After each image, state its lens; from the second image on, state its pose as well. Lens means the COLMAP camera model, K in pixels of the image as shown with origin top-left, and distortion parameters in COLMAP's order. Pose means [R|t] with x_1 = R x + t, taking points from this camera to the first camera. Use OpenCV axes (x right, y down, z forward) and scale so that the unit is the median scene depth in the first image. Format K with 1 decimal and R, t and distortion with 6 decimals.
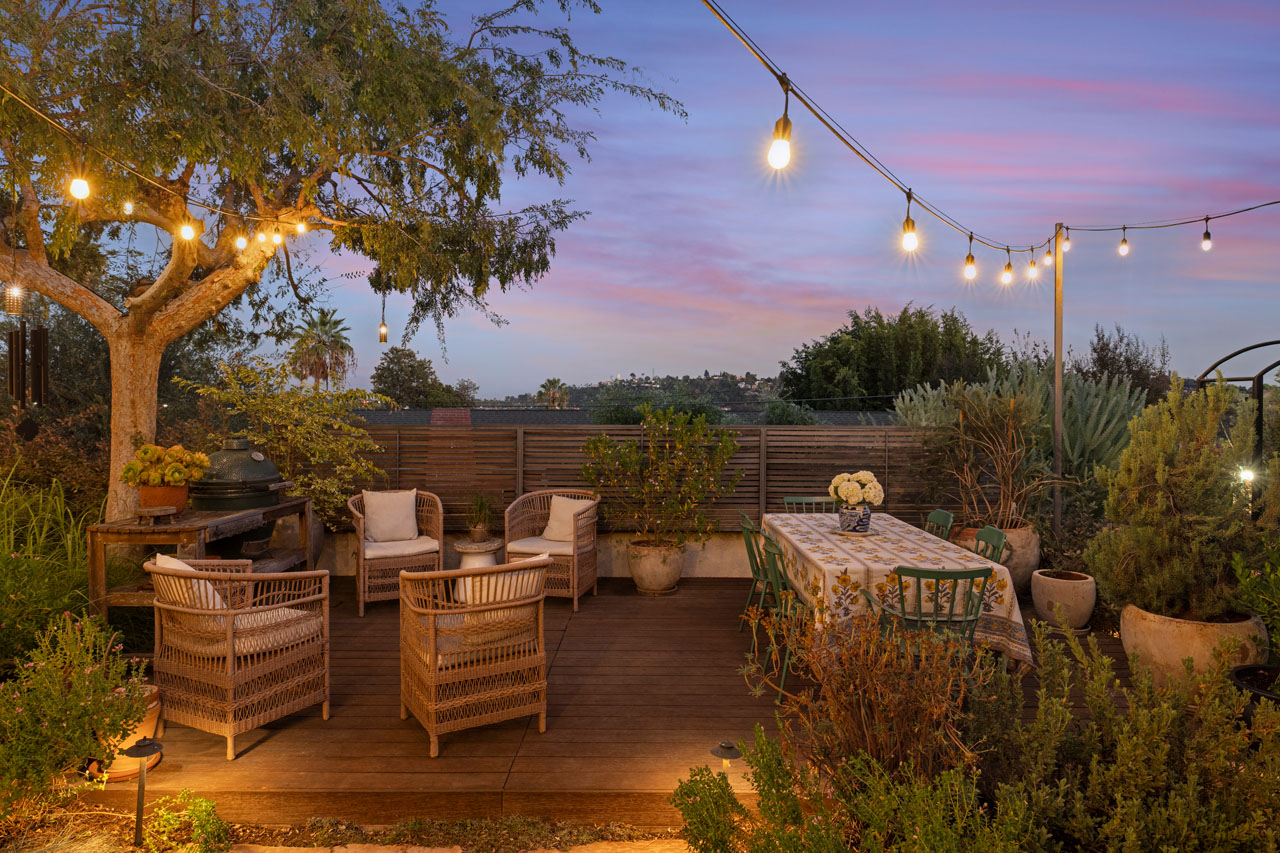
lens RADIAL K [[756.4, 0, 640.2], [0, 756.4, 417.9], [0, 0, 1]] dist [0.007195, 0.000742]
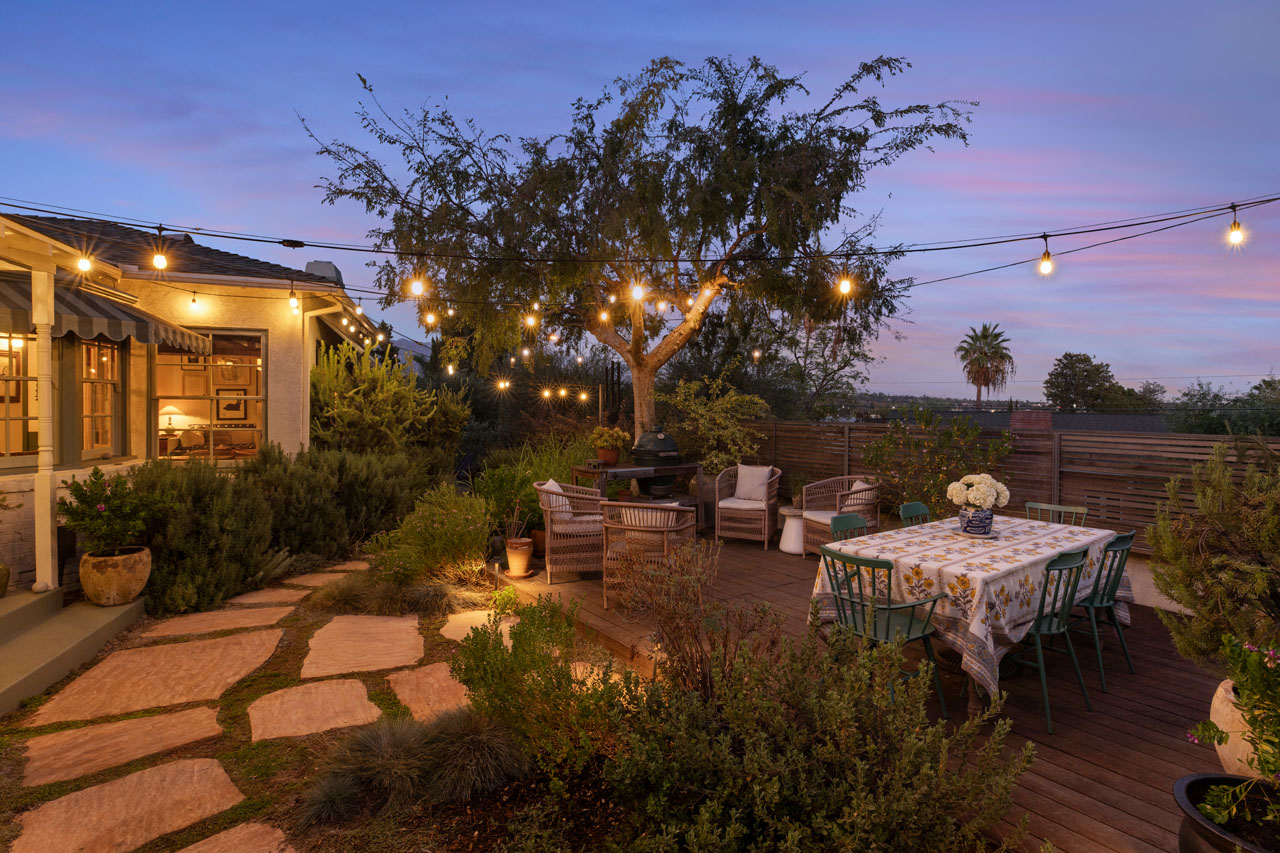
lens RADIAL K [[630.6, 0, 640.5], [0, 630.6, 421.6], [0, 0, 1]] dist [-0.003491, 0.000078]
pose [[0.604094, 0.023860, -0.796556, 0.463571], [-0.019885, 0.999692, 0.014865, -0.001270], [0.796665, 0.006859, 0.604382, 0.092066]]
